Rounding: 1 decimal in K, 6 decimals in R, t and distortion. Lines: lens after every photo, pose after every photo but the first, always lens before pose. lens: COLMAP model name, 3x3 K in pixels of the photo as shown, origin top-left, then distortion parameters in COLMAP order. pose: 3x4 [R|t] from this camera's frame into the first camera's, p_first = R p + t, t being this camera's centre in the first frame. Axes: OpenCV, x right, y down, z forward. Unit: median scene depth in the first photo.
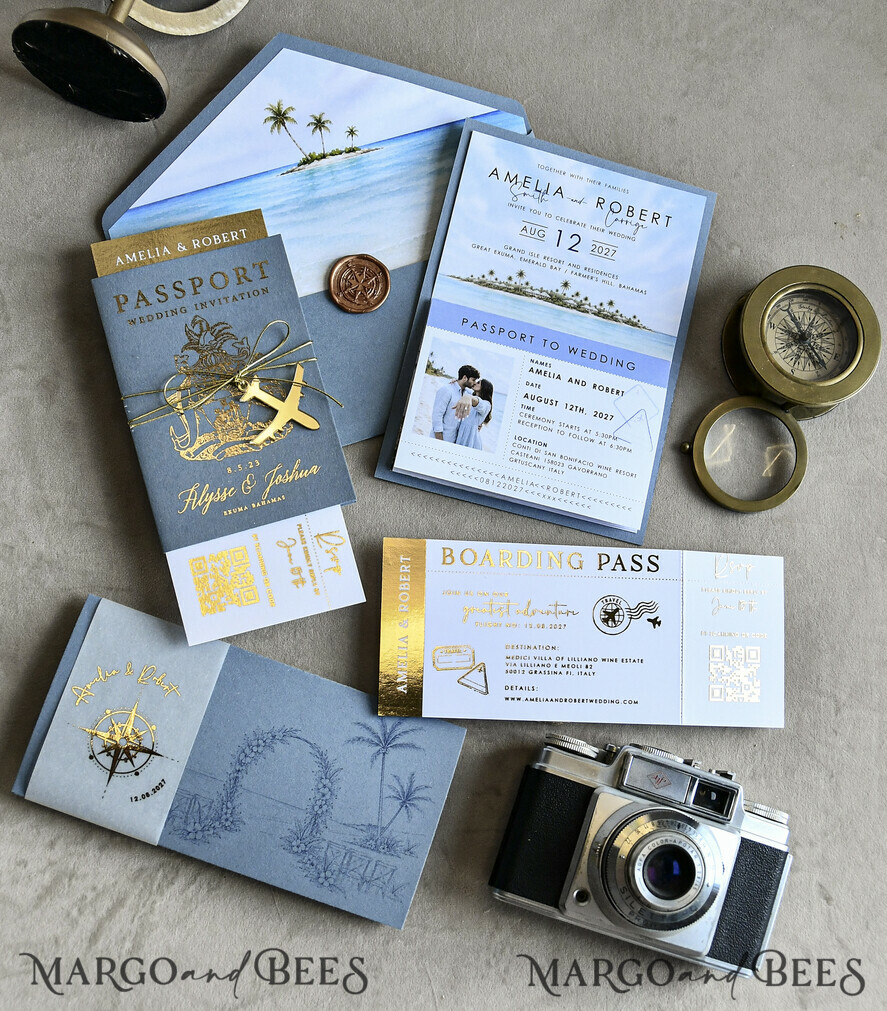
lens RADIAL K [[1025.8, 0, 389.9], [0, 1025.8, 593.9], [0, 0, 1]] dist [-0.048206, 0.022207]
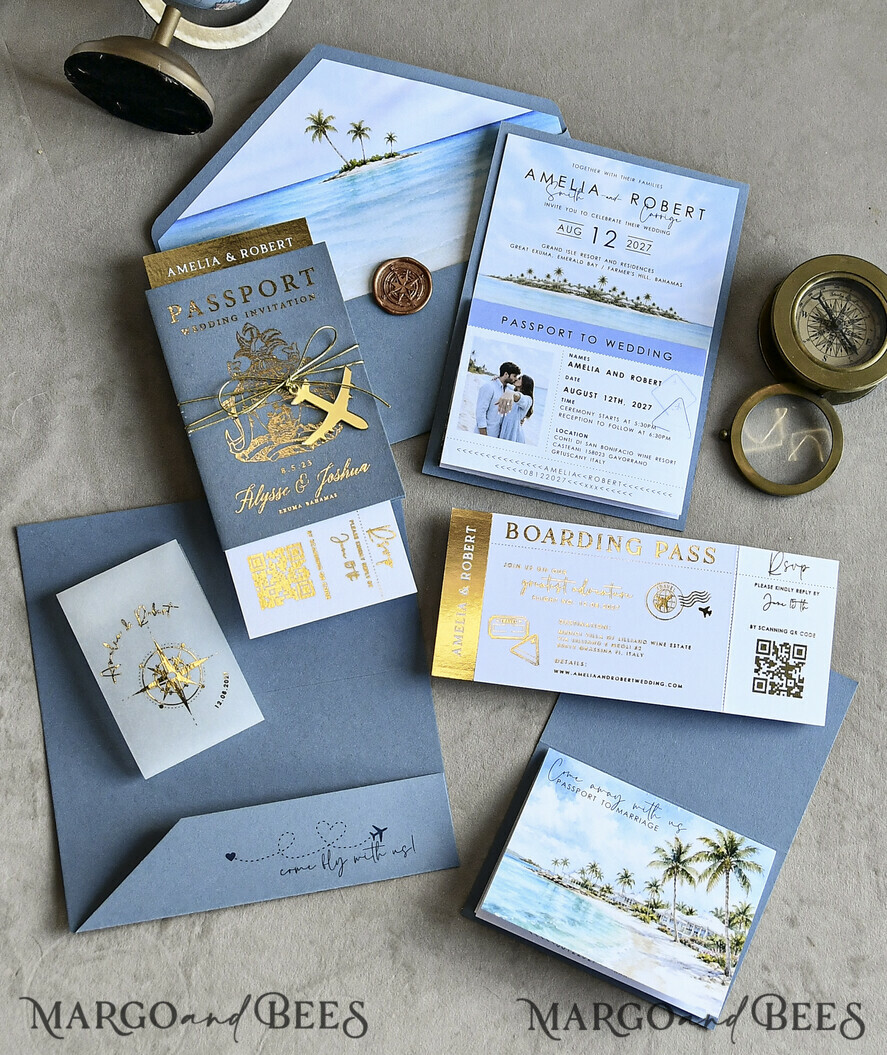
lens RADIAL K [[1379.6, 0, 456.2], [0, 1379.6, 583.9], [0, 0, 1]] dist [-0.021776, 0.049705]
pose [[0.999577, -0.029037, 0.001332, 0.014195], [0.029060, 0.999304, -0.023378, 0.032064], [-0.000652, 0.023407, 0.999726, -0.392912]]
